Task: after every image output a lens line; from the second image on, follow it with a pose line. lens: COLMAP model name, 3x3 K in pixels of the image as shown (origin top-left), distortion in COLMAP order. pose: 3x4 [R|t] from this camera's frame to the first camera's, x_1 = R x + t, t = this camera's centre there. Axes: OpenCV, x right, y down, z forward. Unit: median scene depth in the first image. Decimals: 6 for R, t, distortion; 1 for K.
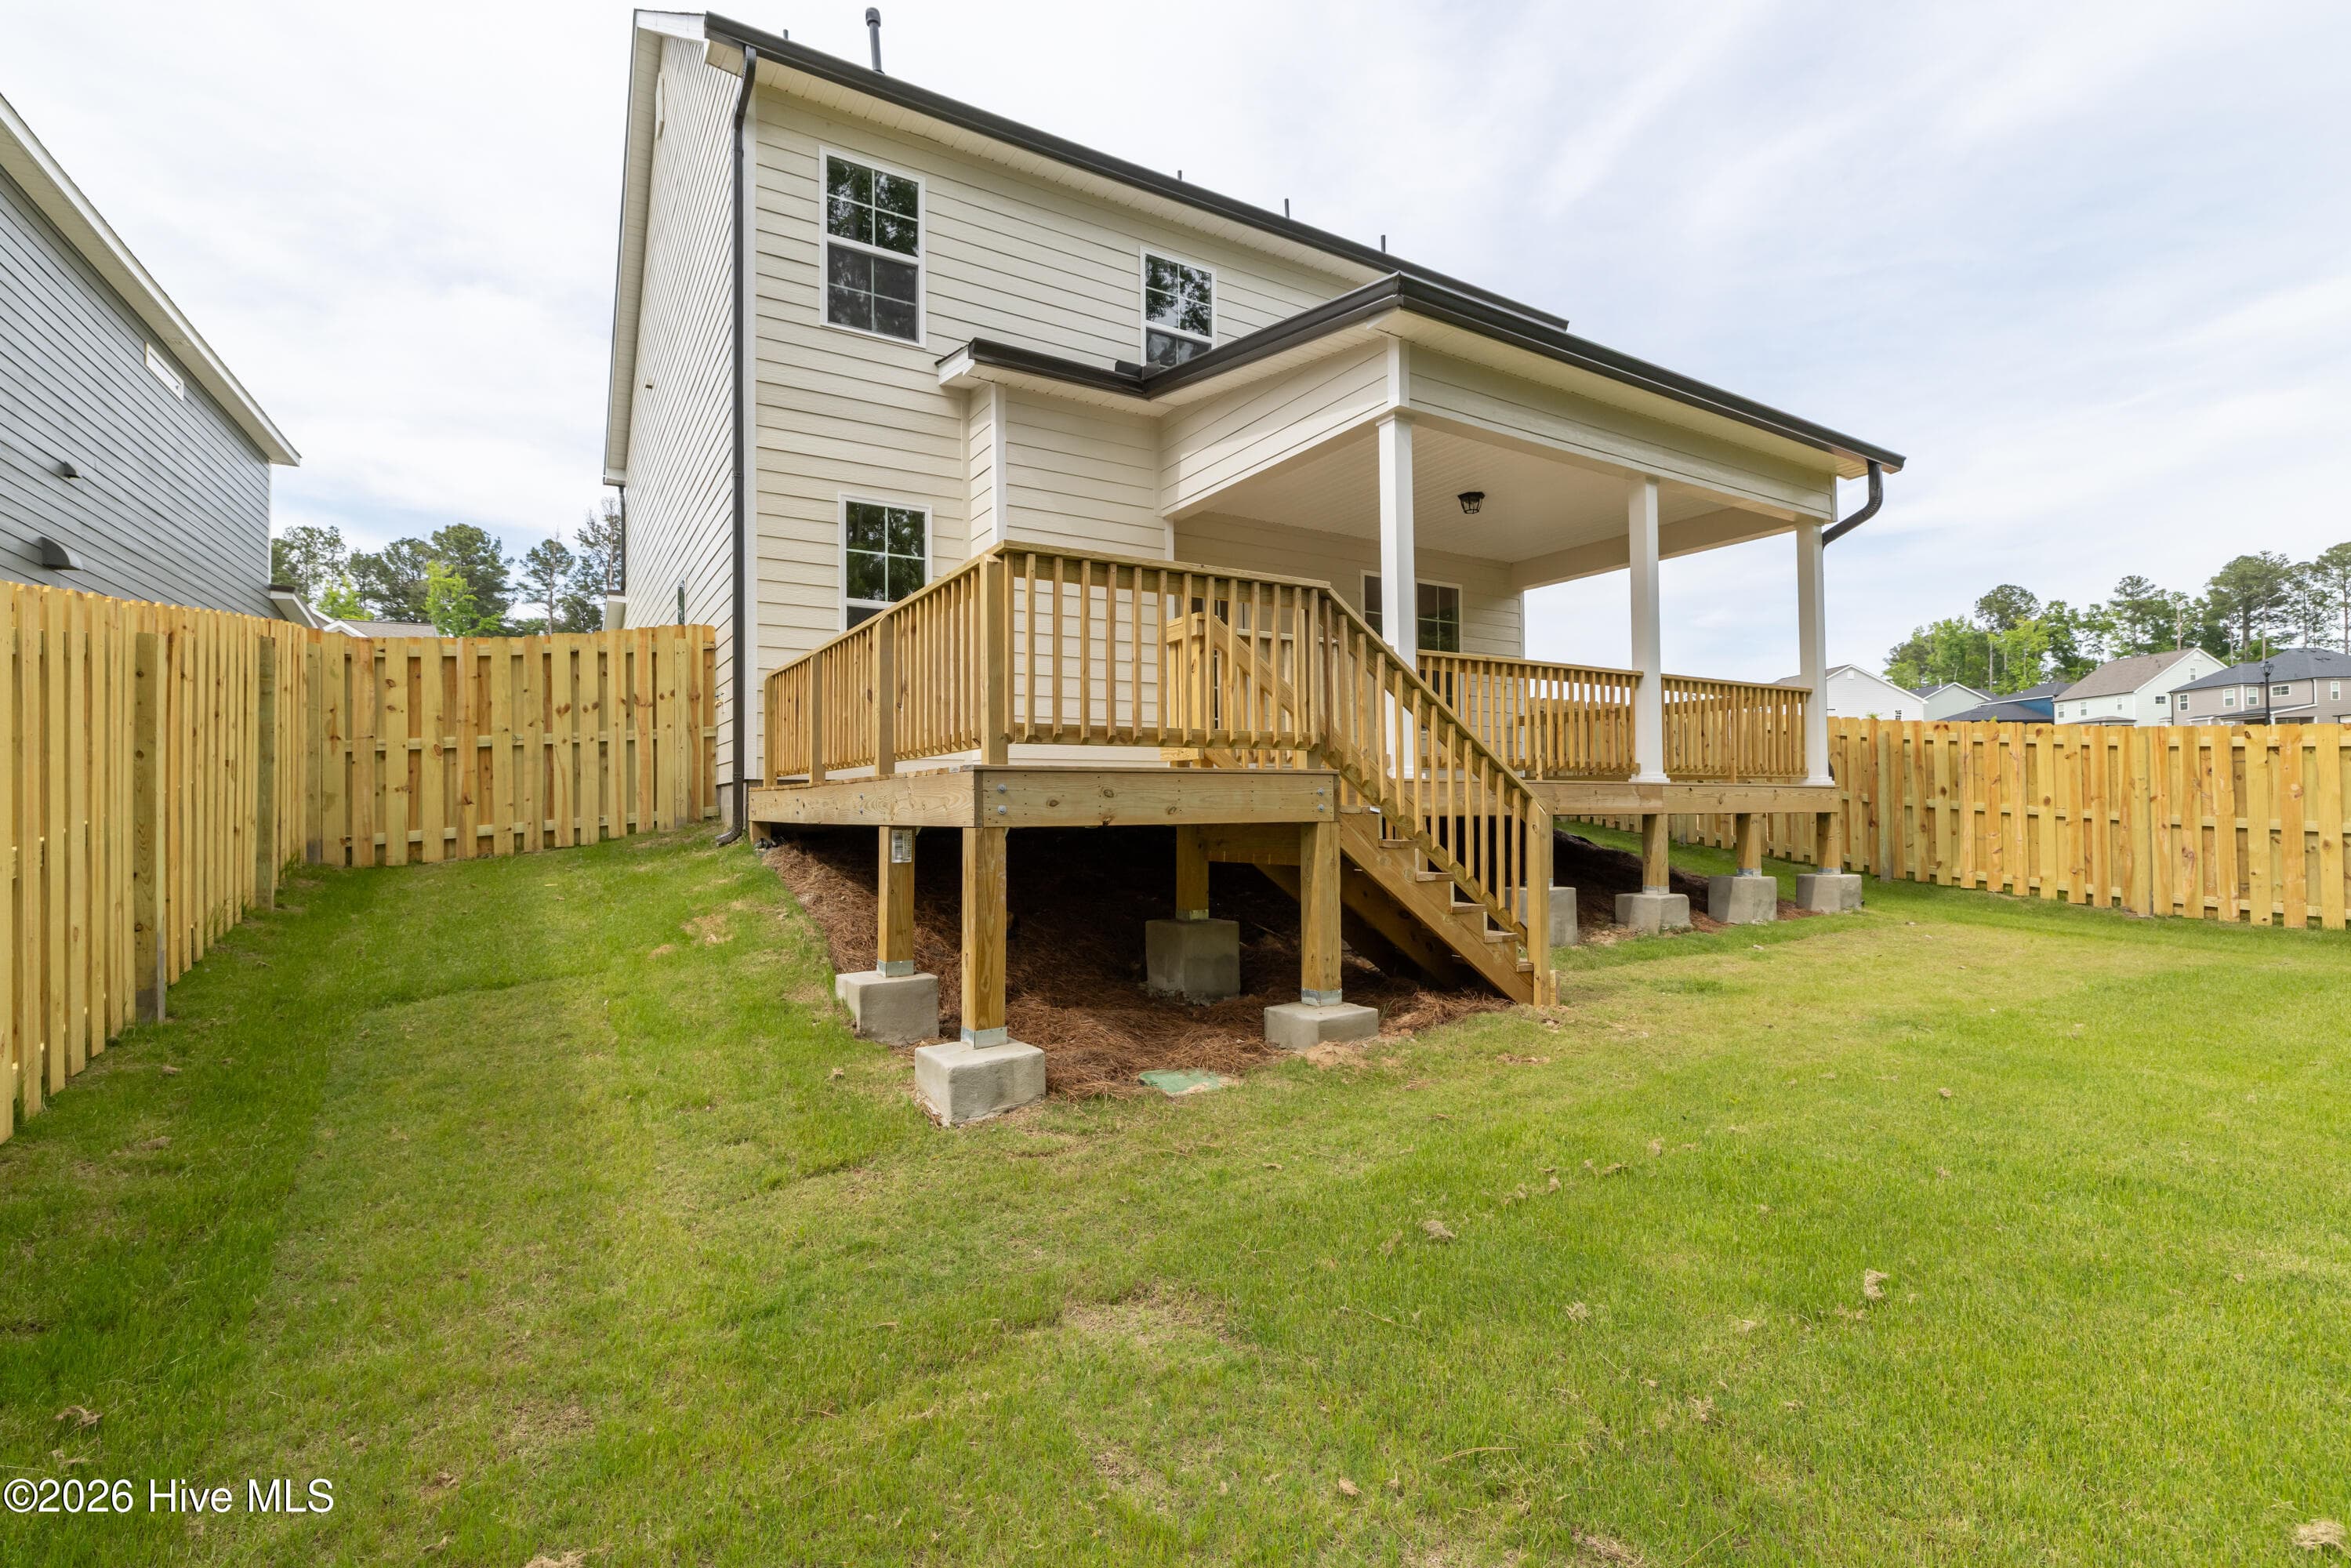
lens RADIAL K [[1022.5, 0, 1175.5], [0, 1022.5, 784.0], [0, 0, 1]] dist [0.001099, 0.000117]
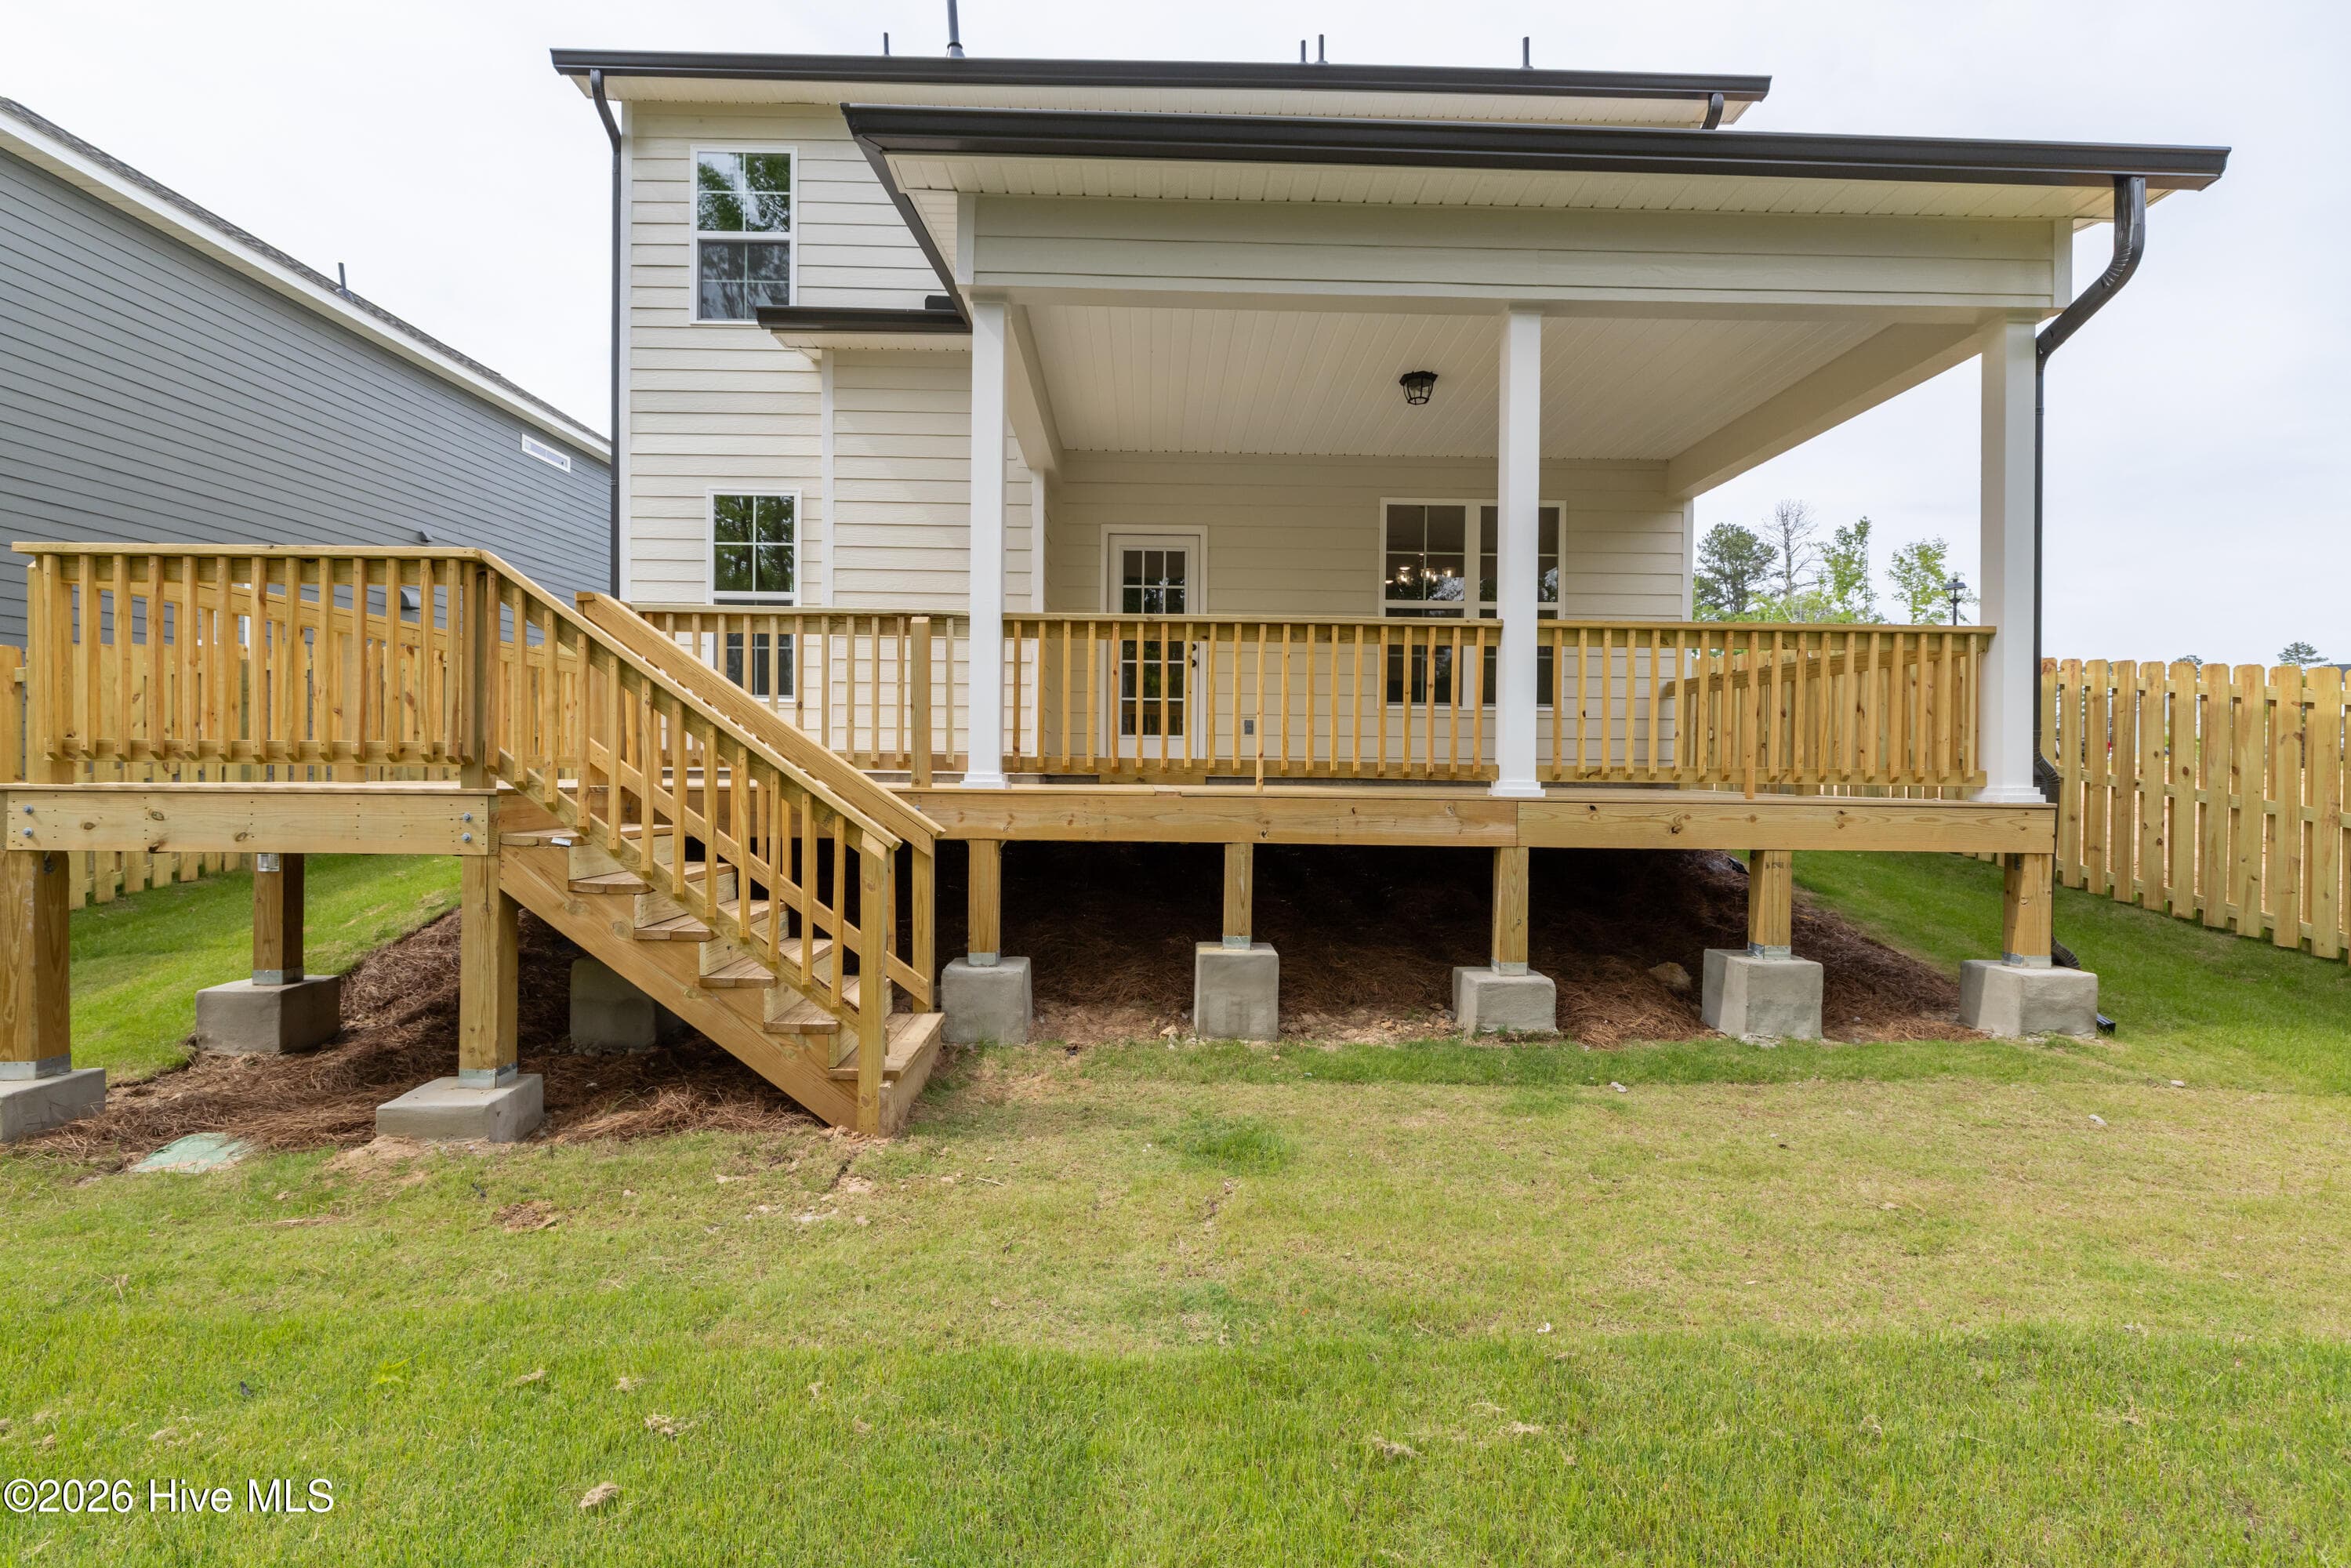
lens RADIAL K [[1022.5, 0, 1175.5], [0, 1022.5, 784.0], [0, 0, 1]] dist [0.001099, 0.000117]
pose [[0.868273, 0.021775, -0.495608, 0.554966], [-0.007038, 0.999476, 0.031583, -0.025339], [0.496036, -0.023934, 0.867972, 0.326733]]
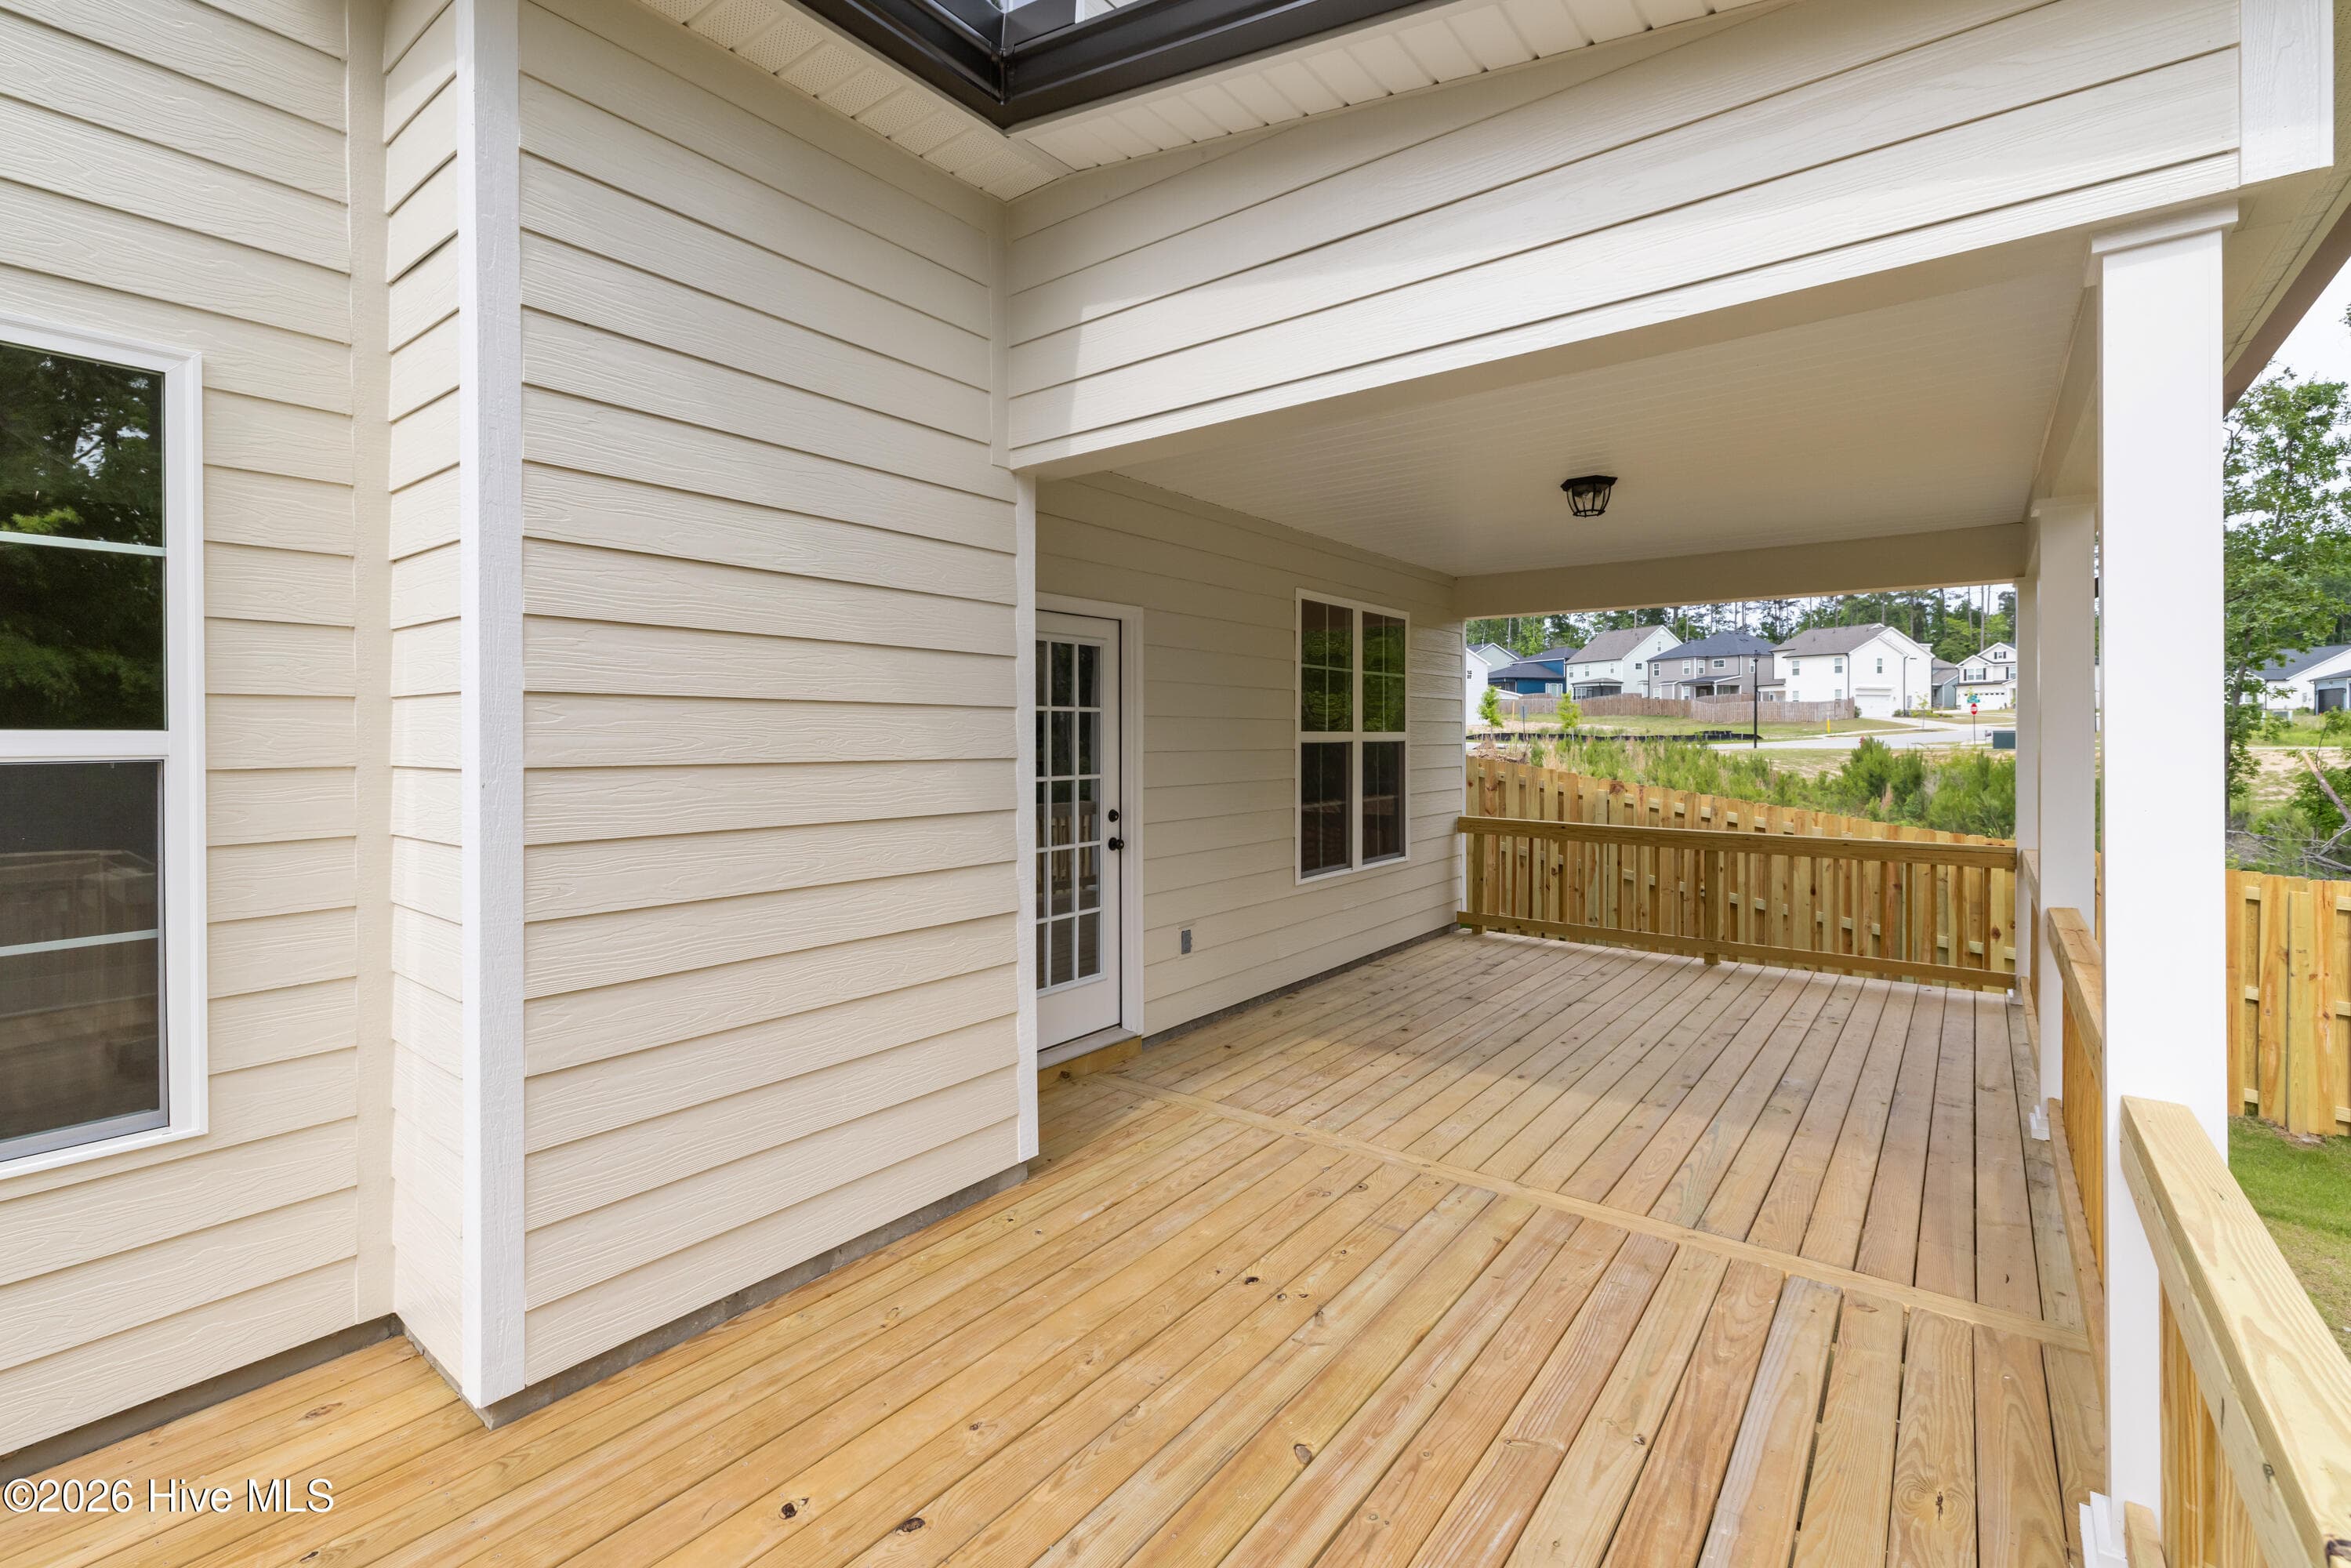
lens RADIAL K [[1039.7, 0, 1169.5], [0, 1039.7, 727.3], [0, 0, 1]] dist [0.001018, 0.000338]
pose [[0.930435, 0.006997, 0.366390, -0.102662], [-0.010843, 0.999906, 0.008441, -0.180208], [-0.366297, -0.011827, 0.930423, 0.659105]]
